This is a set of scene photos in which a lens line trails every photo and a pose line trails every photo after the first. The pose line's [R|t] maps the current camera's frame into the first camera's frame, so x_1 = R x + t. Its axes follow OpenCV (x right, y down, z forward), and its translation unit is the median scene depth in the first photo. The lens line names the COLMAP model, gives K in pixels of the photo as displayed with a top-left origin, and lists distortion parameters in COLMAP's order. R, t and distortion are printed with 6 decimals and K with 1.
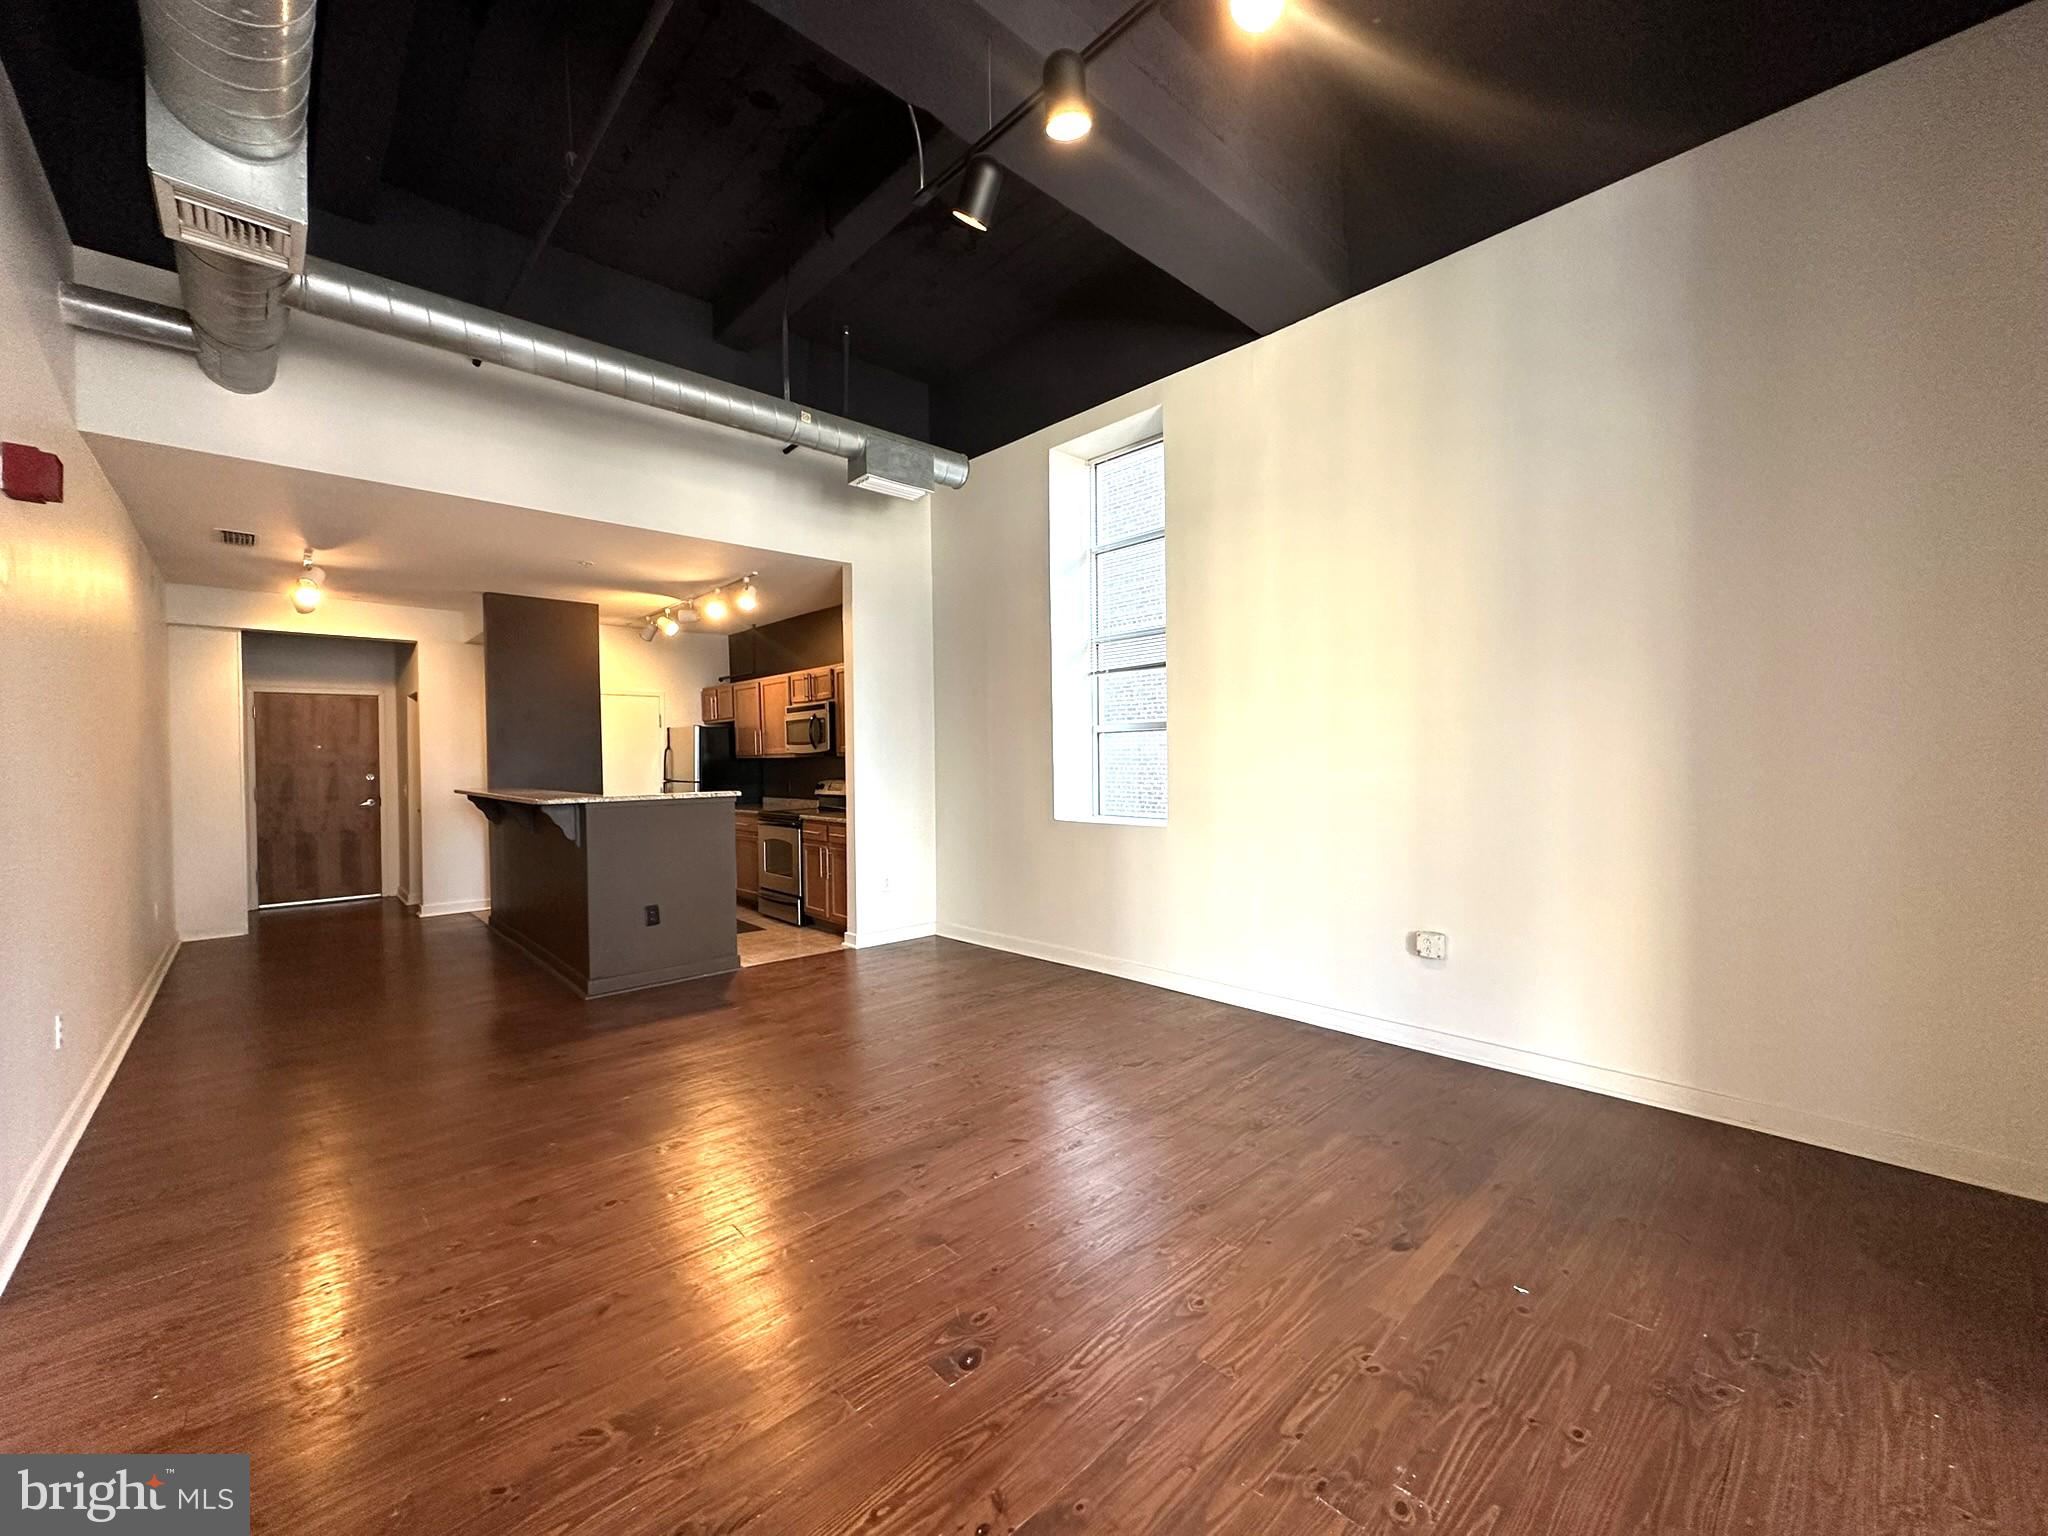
lens RADIAL K [[818.5, 0, 1024.5], [0, 818.5, 764.4], [0, 0, 1]] dist [-0.002035, -0.000011]
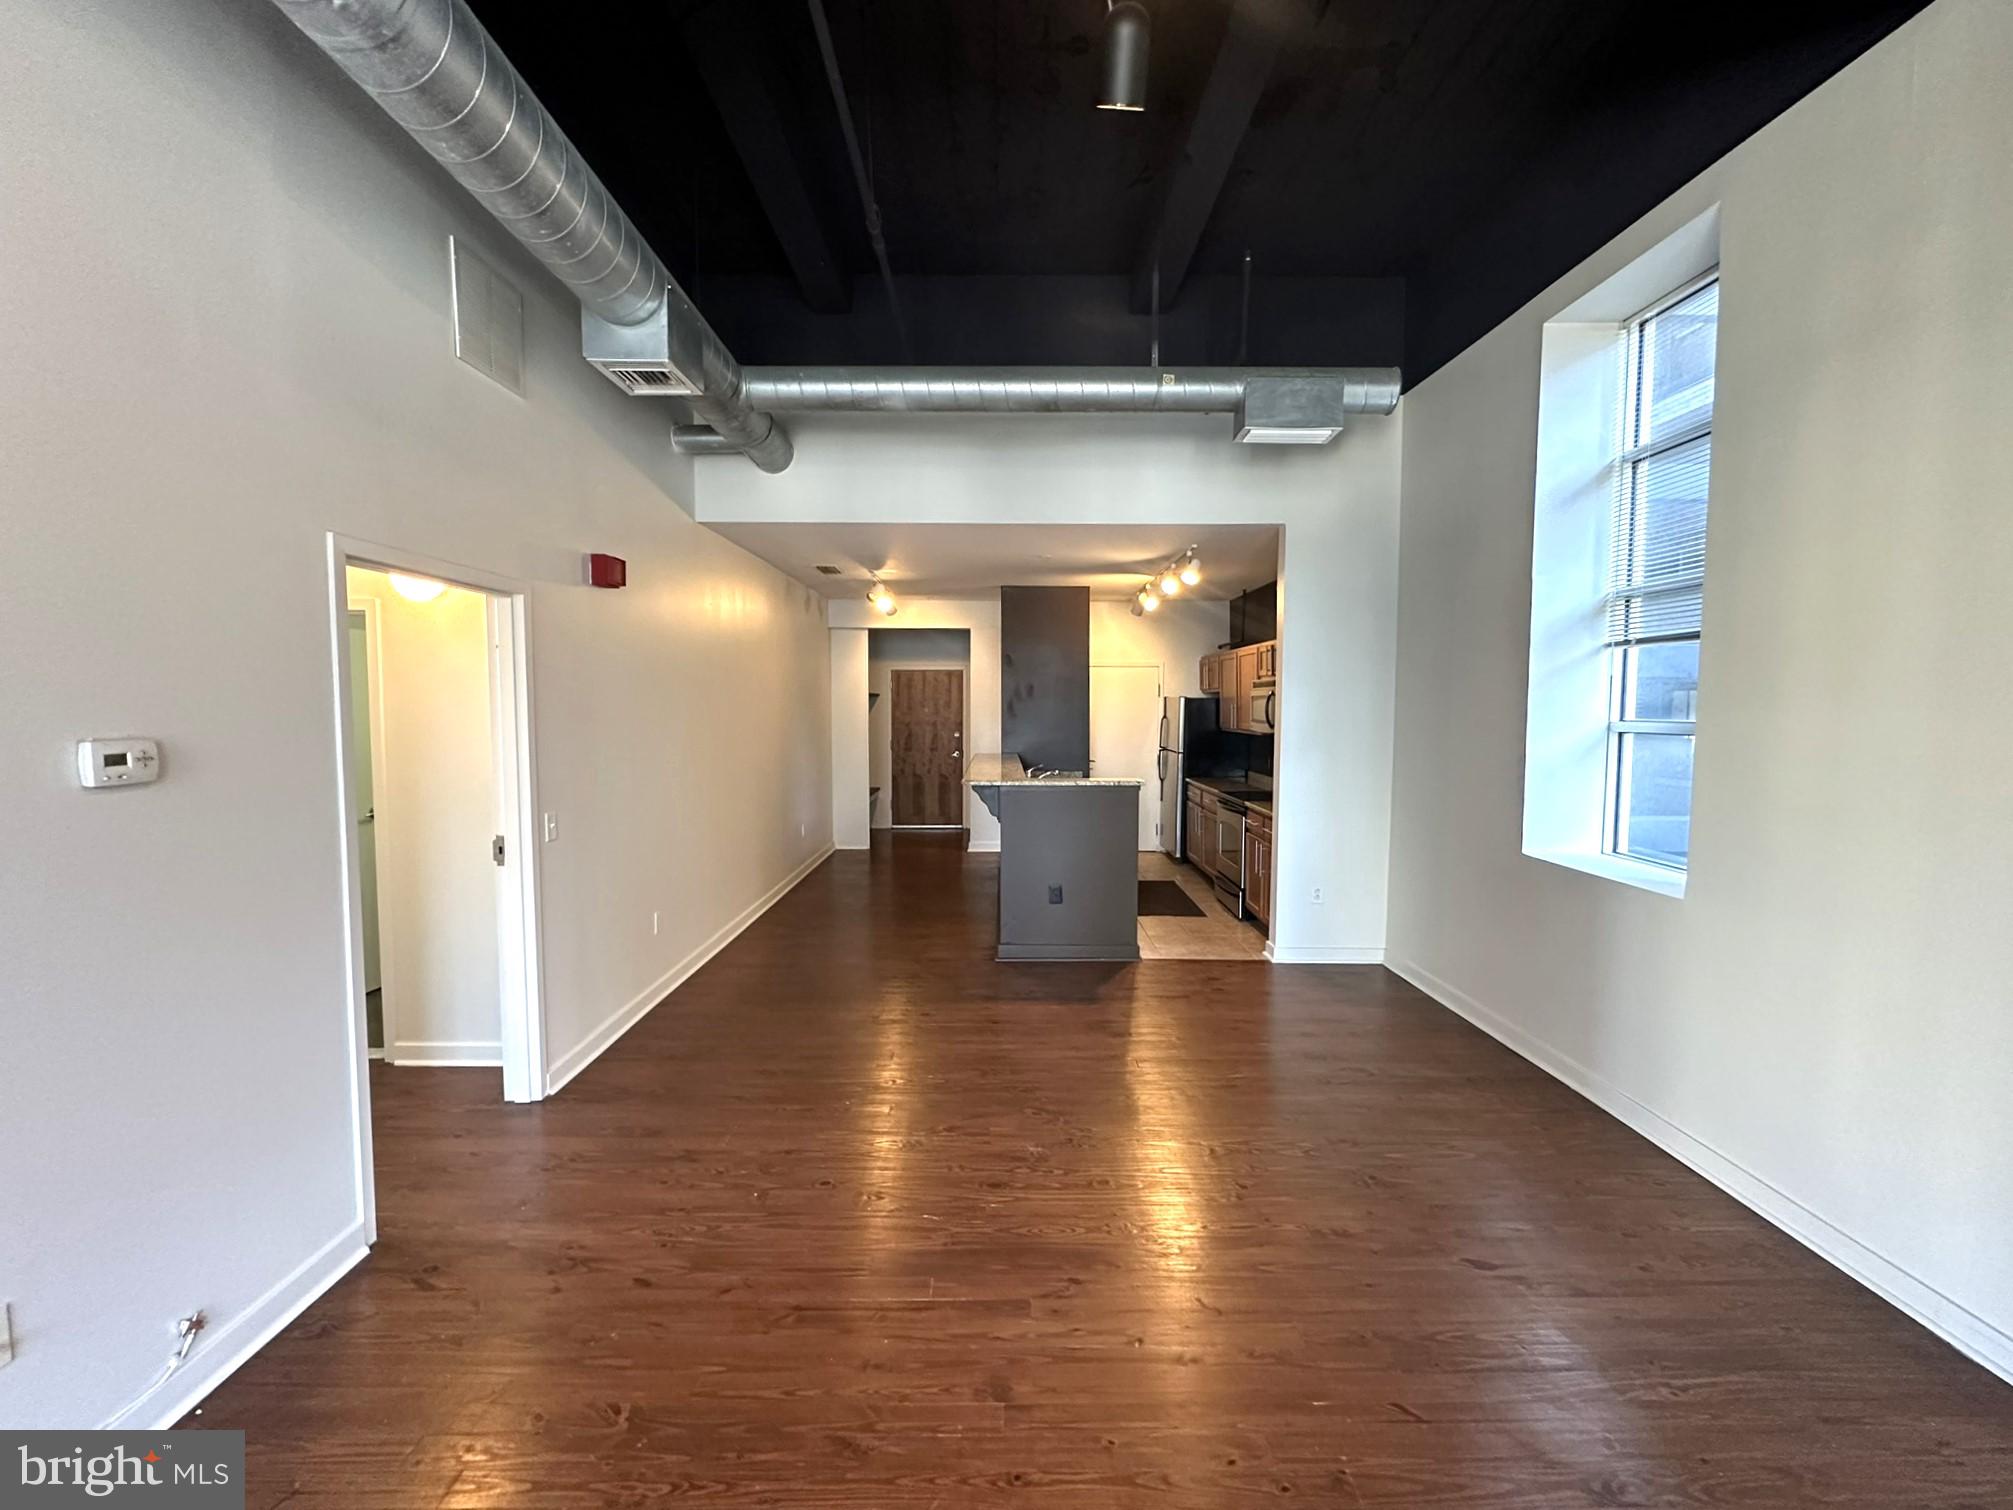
lens RADIAL K [[815.9, 0, 1001.2], [0, 815.9, 751.5], [0, 0, 1]] dist [-0.003739, -0.000312]
pose [[0.732314, 0.056514, -0.678618, 0.167260], [-0.019400, 0.997877, 0.062166, -0.053164], [0.680691, -0.032360, 0.731856, 0.157412]]
